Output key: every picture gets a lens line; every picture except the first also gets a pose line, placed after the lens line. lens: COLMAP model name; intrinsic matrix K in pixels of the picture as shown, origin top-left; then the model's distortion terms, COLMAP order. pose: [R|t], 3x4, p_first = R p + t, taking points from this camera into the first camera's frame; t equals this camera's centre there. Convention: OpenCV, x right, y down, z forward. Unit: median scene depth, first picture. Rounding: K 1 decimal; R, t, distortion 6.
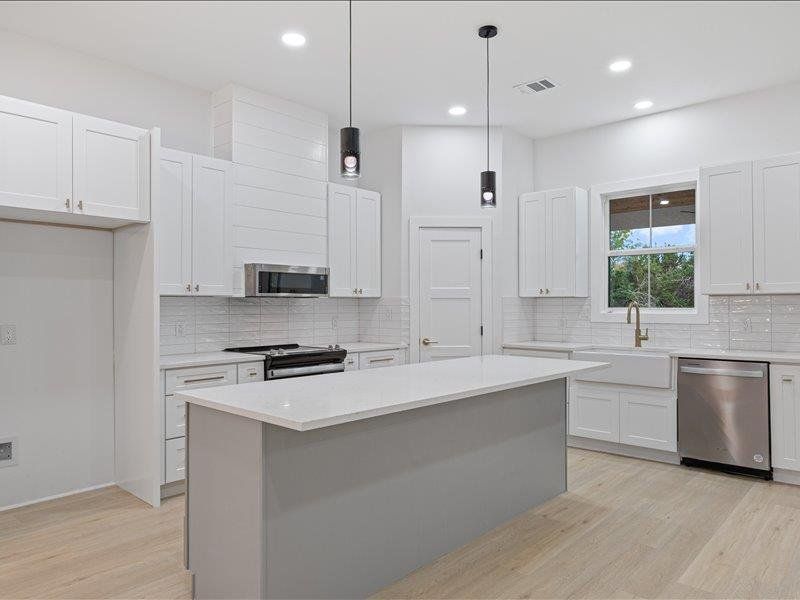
lens RADIAL K [[553.3, 0, 403.5], [0, 553.3, 299.3], [0, 0, 1]] dist [0.004536, -0.002666]
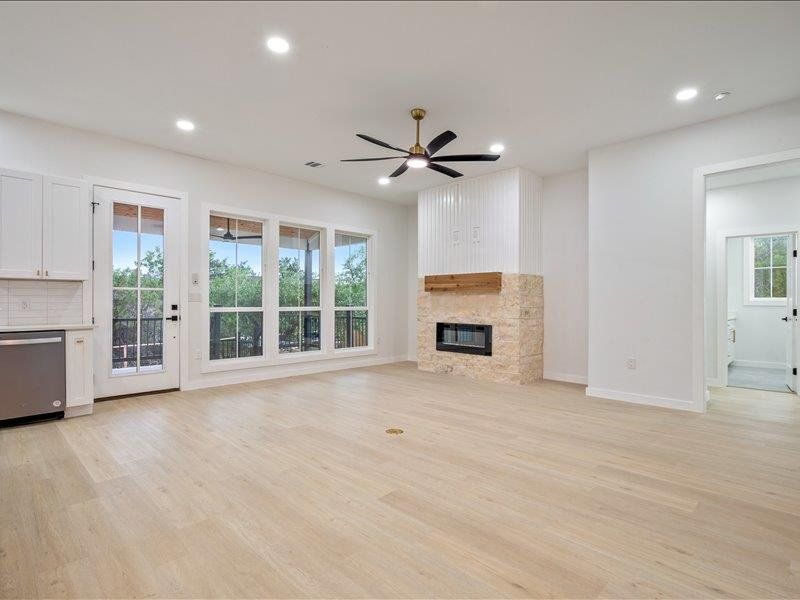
lens RADIAL K [[421.3, 0, 406.6], [0, 421.3, 301.3], [0, 0, 1]] dist [0.003137, -0.000391]
pose [[0.040453, 0.003570, 0.999175, -0.295178], [-0.014183, 0.999895, -0.002998, 0.030971], [-0.999081, -0.014050, 0.040499, 0.115359]]
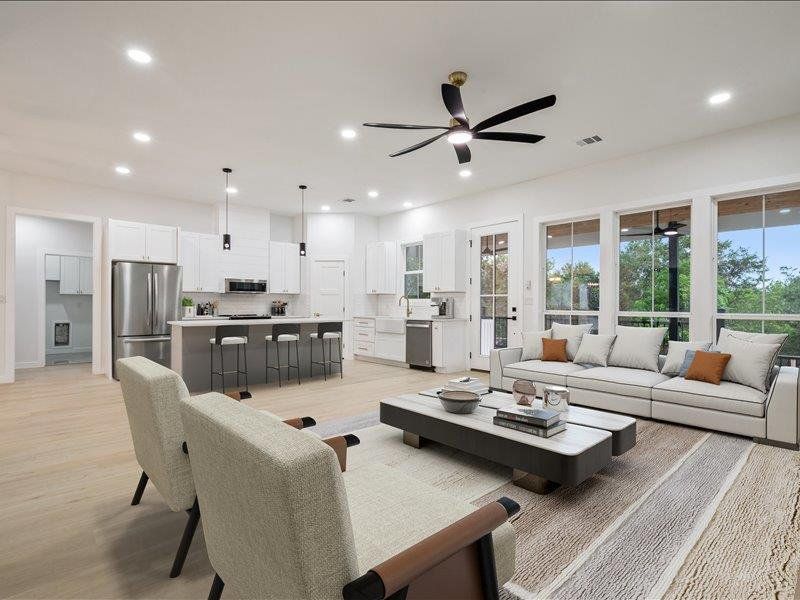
lens RADIAL K [[404.7, 0, 403.2], [0, 404.7, 302.7], [0, 0, 1]] dist [0.002653, -0.000266]
pose [[0.995576, 0.005492, -0.093797, 0.624222], [-0.004769, 0.999957, 0.007928, 0.020925], [0.093836, -0.007446, 0.995560, -0.634181]]
